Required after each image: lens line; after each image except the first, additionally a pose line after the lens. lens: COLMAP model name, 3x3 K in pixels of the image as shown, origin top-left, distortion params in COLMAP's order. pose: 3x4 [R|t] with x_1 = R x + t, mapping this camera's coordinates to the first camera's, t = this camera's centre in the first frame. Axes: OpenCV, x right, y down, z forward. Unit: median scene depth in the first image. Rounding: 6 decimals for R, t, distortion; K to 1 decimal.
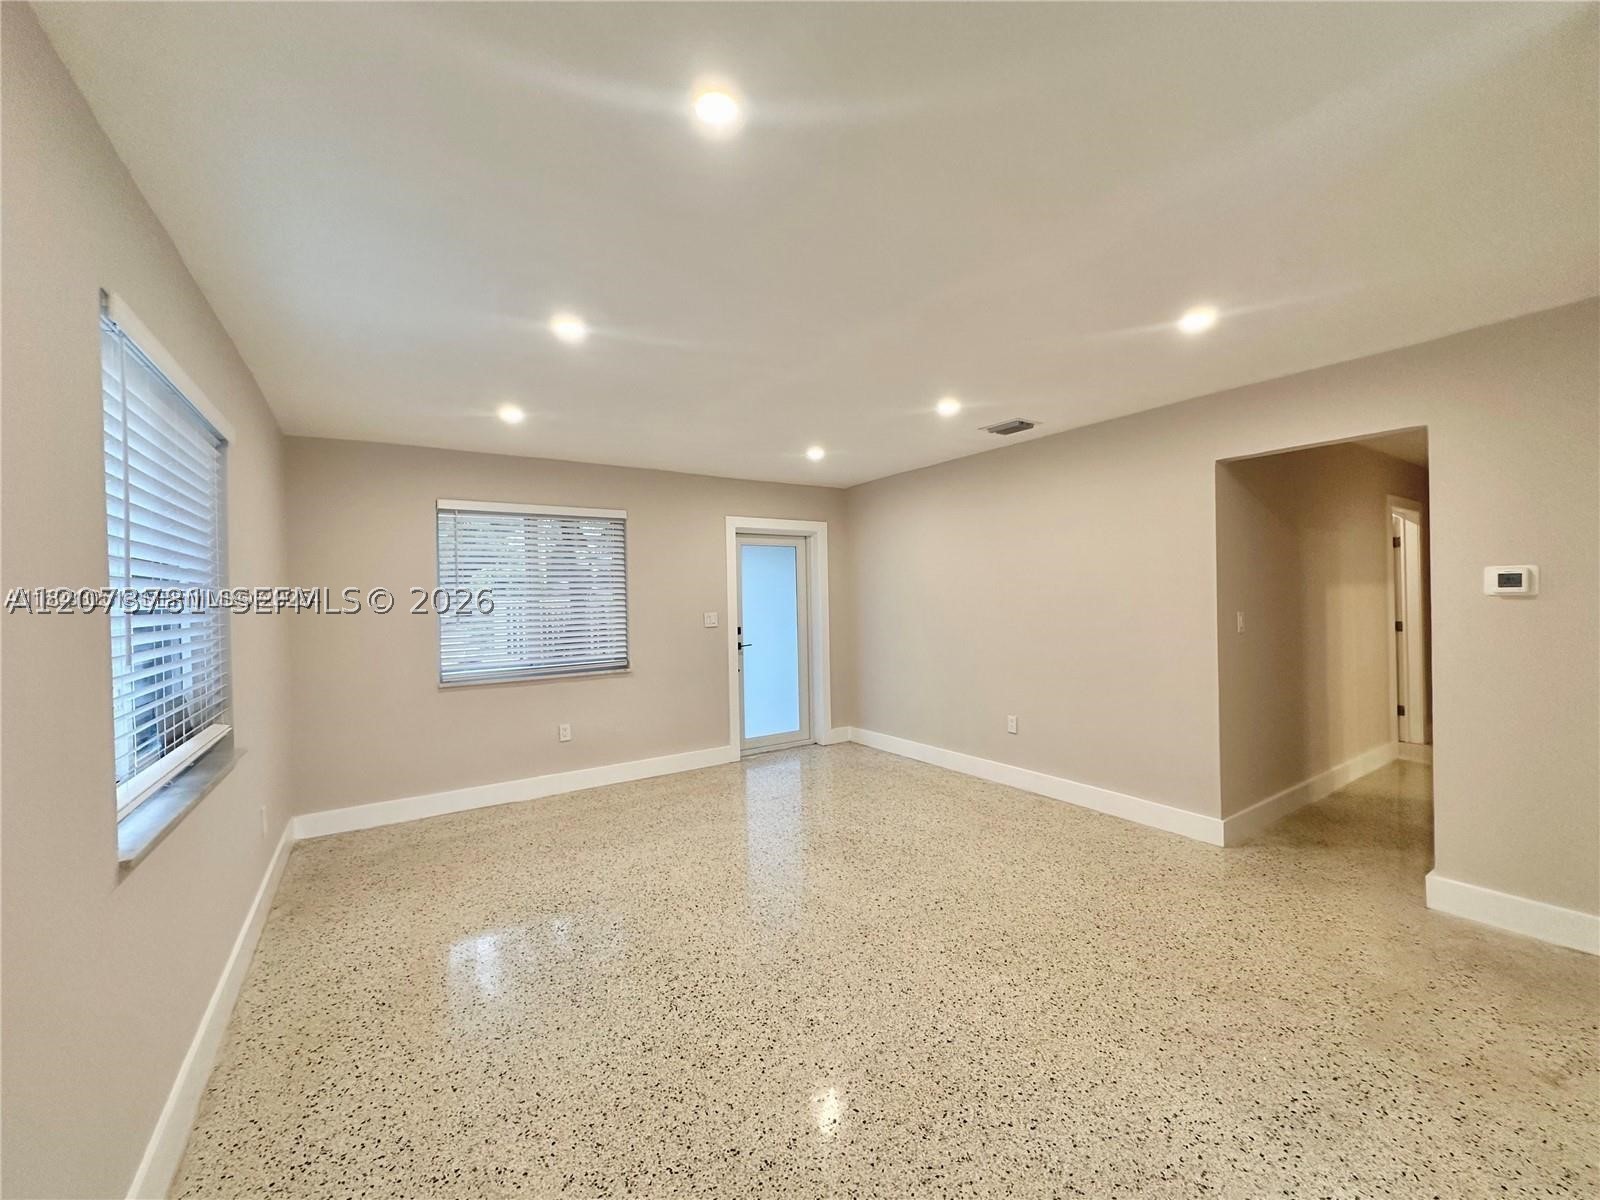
lens RADIAL K [[638.9, 0, 802.8], [0, 638.9, 599.7], [0, 0, 1]] dist [-0.003079, 0.000376]
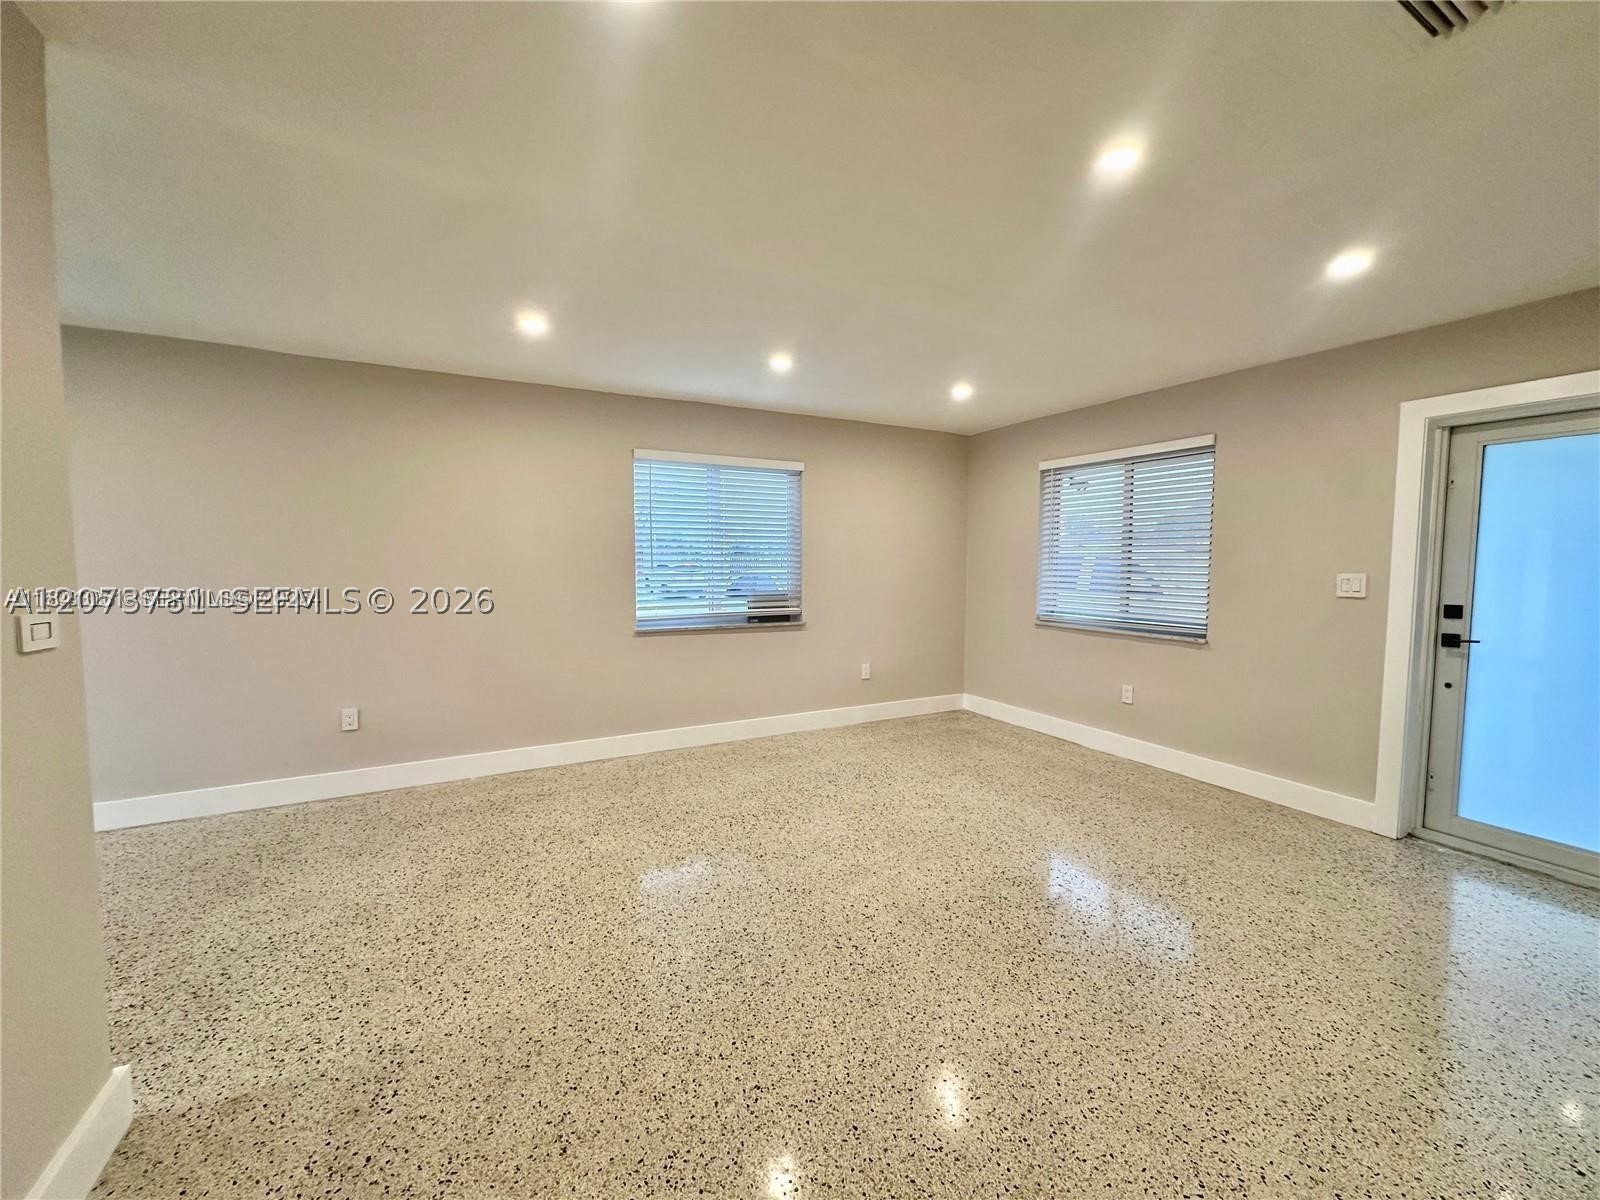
lens RADIAL K [[638.9, 0, 800.6], [0, 638.9, 599.9], [0, 0, 1]] dist [-0.003079, 0.000376]
pose [[-0.103794, 0.085030, -0.990957, 1.216818], [-0.003210, 0.996305, 0.085826, -0.012377], [0.994594, 0.012089, -0.103138, 1.298208]]
